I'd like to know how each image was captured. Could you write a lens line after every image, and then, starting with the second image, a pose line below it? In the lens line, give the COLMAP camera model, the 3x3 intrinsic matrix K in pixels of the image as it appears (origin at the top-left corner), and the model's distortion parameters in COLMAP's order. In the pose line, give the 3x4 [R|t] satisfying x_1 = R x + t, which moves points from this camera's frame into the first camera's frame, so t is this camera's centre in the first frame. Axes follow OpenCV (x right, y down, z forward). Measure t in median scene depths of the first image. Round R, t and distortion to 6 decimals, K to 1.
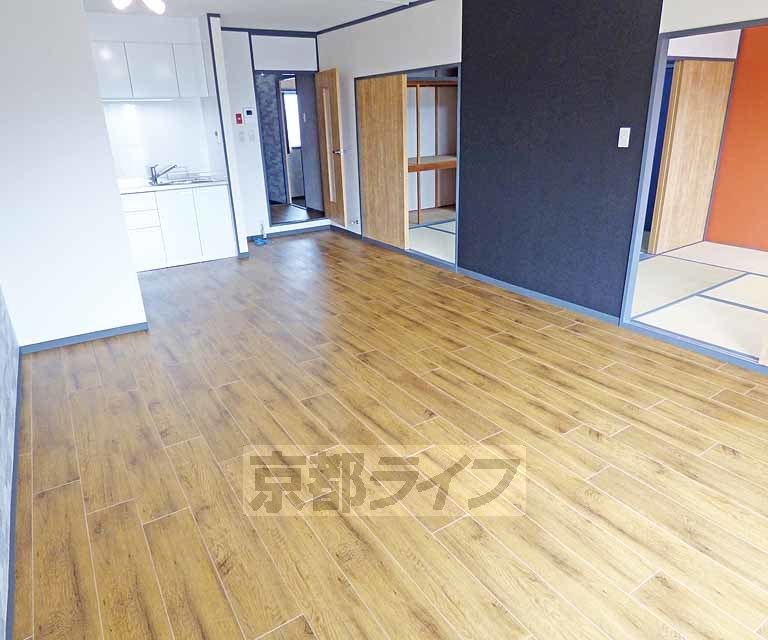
lens RADIAL K [[520.2, 0, 387.7], [0, 520.2, 318.2], [0, 0, 1]] dist [-0.017992, 0.001637]
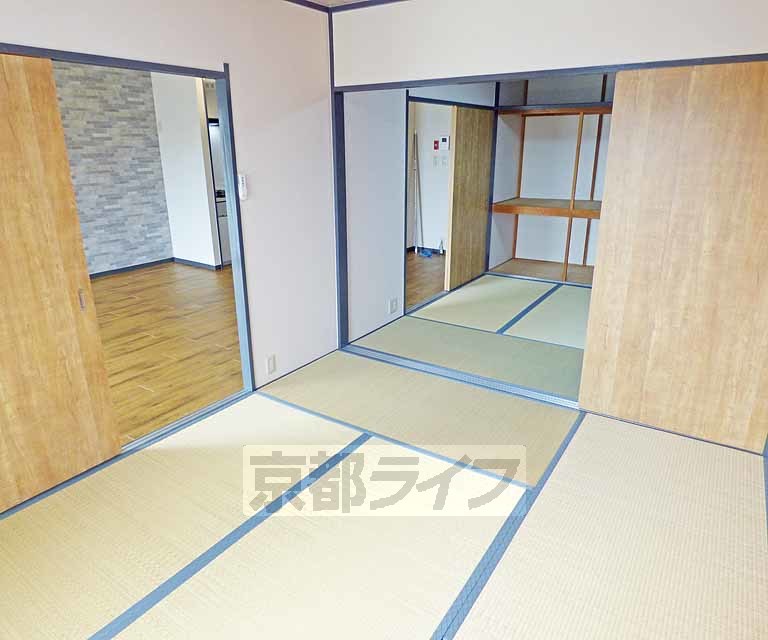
lens RADIAL K [[520.2, 0, 384.8], [0, 520.2, 317.6], [0, 0, 1]] dist [-0.017992, 0.001637]
pose [[0.390387, 0.324673, -0.861502, 1.423796], [-0.344879, 0.919189, 0.190132, -0.397667], [0.853614, 0.222889, 0.470812, 0.837976]]
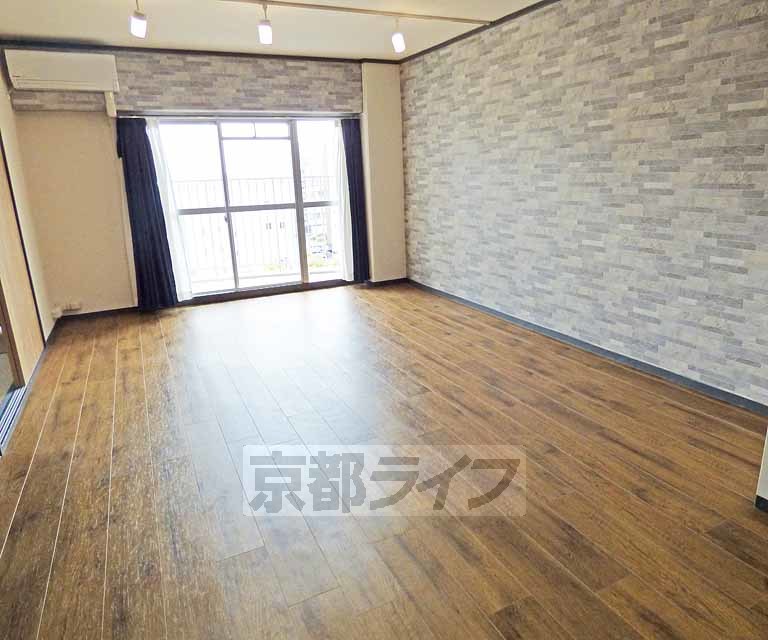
lens RADIAL K [[520.2, 0, 387.7], [0, 520.2, 314.6], [0, 0, 1]] dist [-0.017992, 0.001637]
pose [[-0.990445, 0.023745, 0.135849, -0.198117], [0.100138, 0.801132, 0.590051, -0.560762], [-0.094822, 0.598017, -0.795855, 1.558799]]
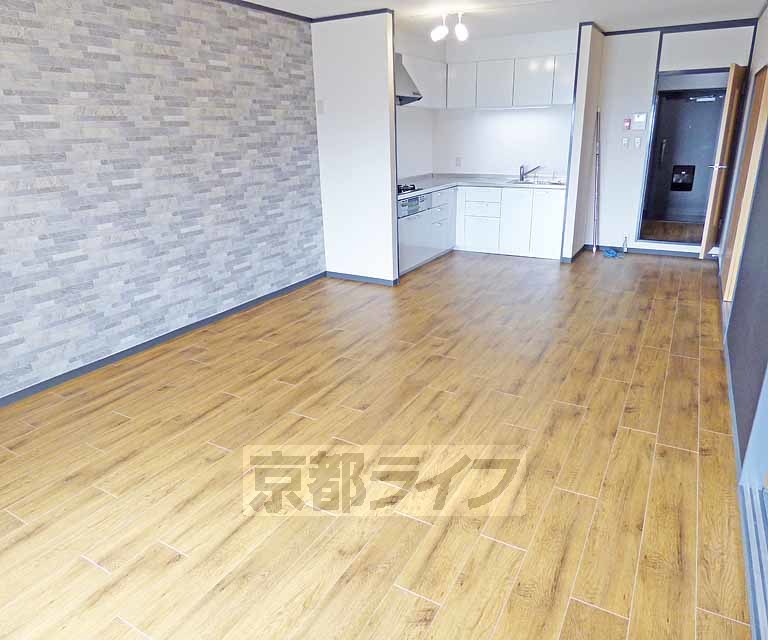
lens RADIAL K [[520.2, 0, 387.8], [0, 520.2, 317.7], [0, 0, 1]] dist [-0.017992, 0.001637]
pose [[0.453163, 0.314681, -0.834038, 0.775440], [-0.309082, 0.933046, 0.184100, -0.167727], [0.836129, 0.174359, 0.520084, 0.364433]]
